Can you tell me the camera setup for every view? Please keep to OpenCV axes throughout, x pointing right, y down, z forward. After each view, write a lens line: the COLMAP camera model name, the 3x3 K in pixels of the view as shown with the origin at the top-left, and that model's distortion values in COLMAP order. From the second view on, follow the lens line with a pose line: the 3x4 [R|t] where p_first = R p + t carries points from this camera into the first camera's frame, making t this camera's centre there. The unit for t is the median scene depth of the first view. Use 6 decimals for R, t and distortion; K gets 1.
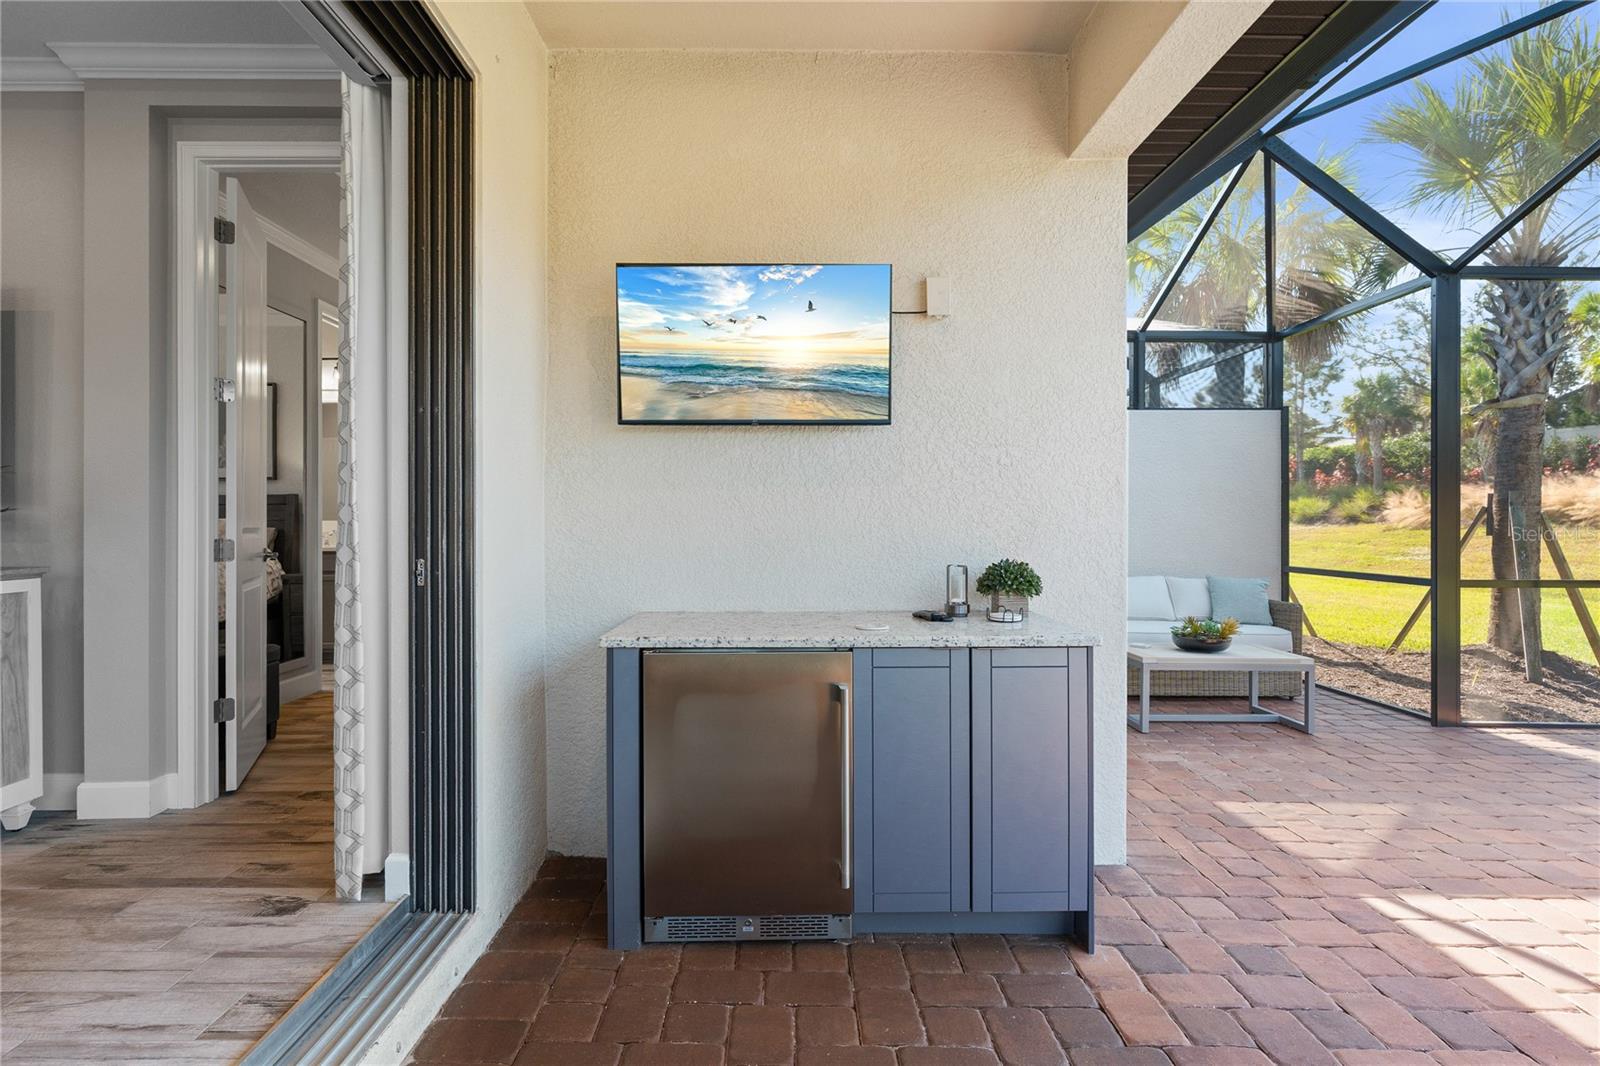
lens RADIAL K [[817.2, 0, 791.7], [0, 817.2, 516.2], [0, 0, 1]] dist [0.001074, -0.002781]
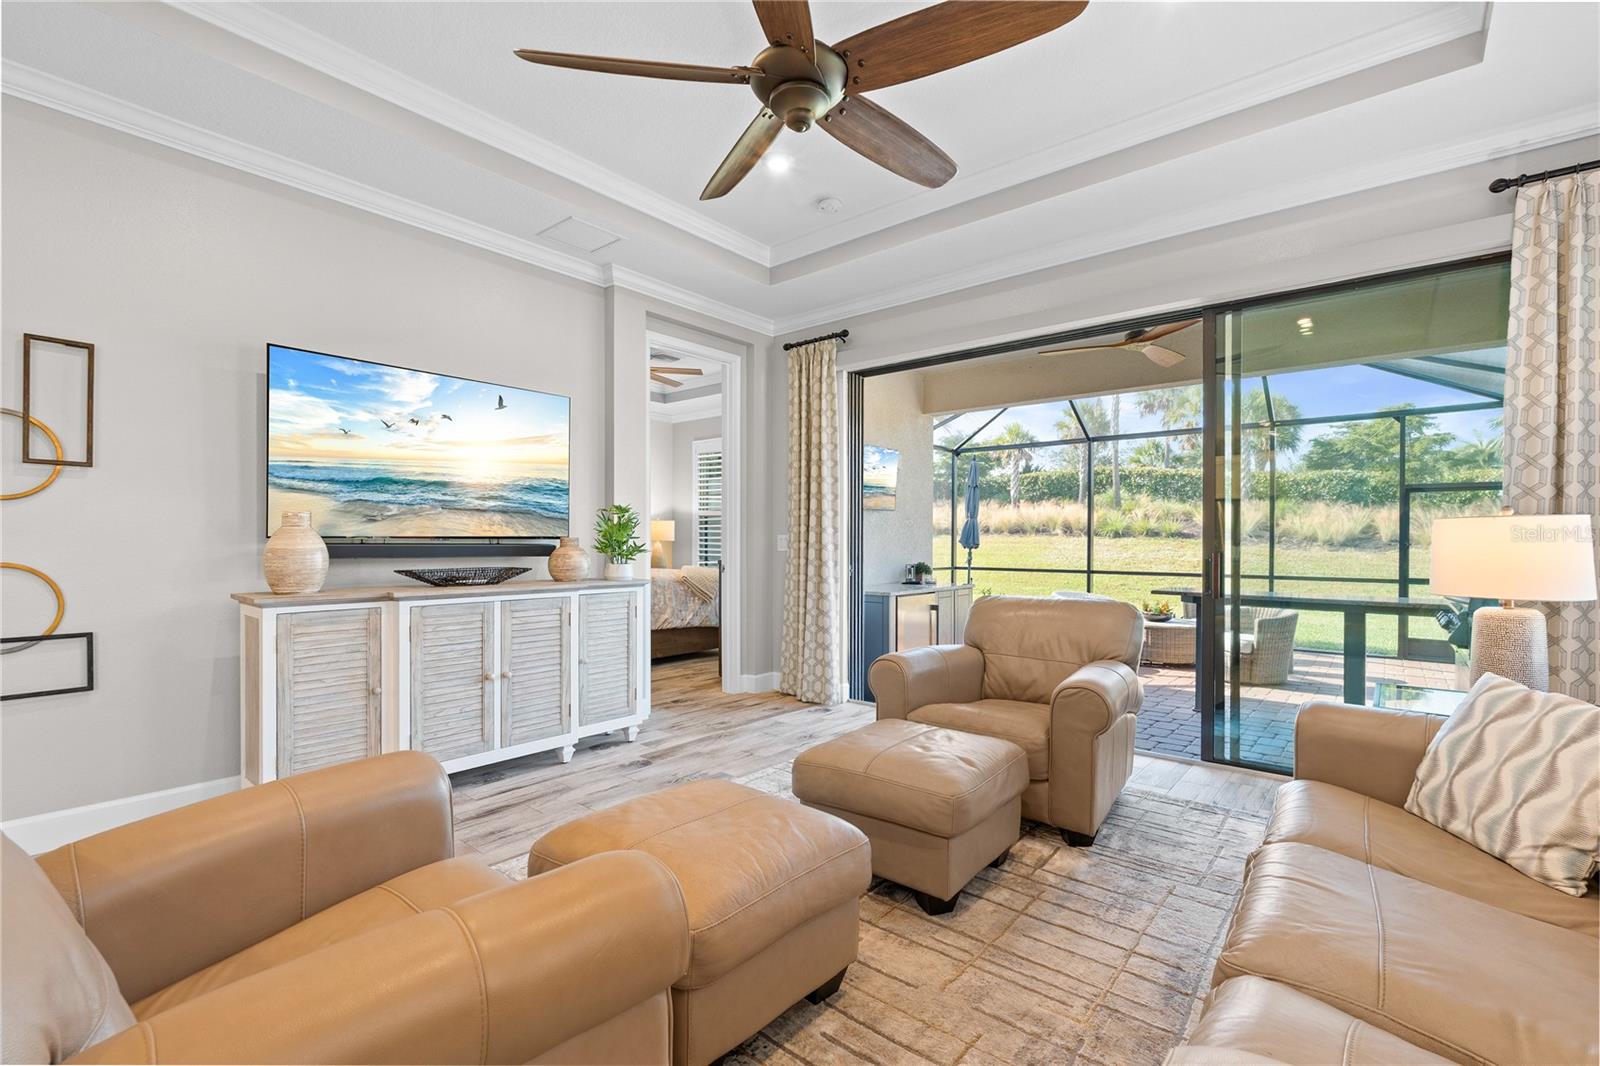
lens RADIAL K [[710.2, 0, 792.5], [0, 710.2, 540.4], [0, 0, 1]] dist [-0.007153, 0.000326]
pose [[0.664695, 0.000472, 0.747114, -0.777180], [-0.007883, 0.999949, 0.006382, -0.014147], [-0.747073, -0.010132, 0.664665, -0.115055]]
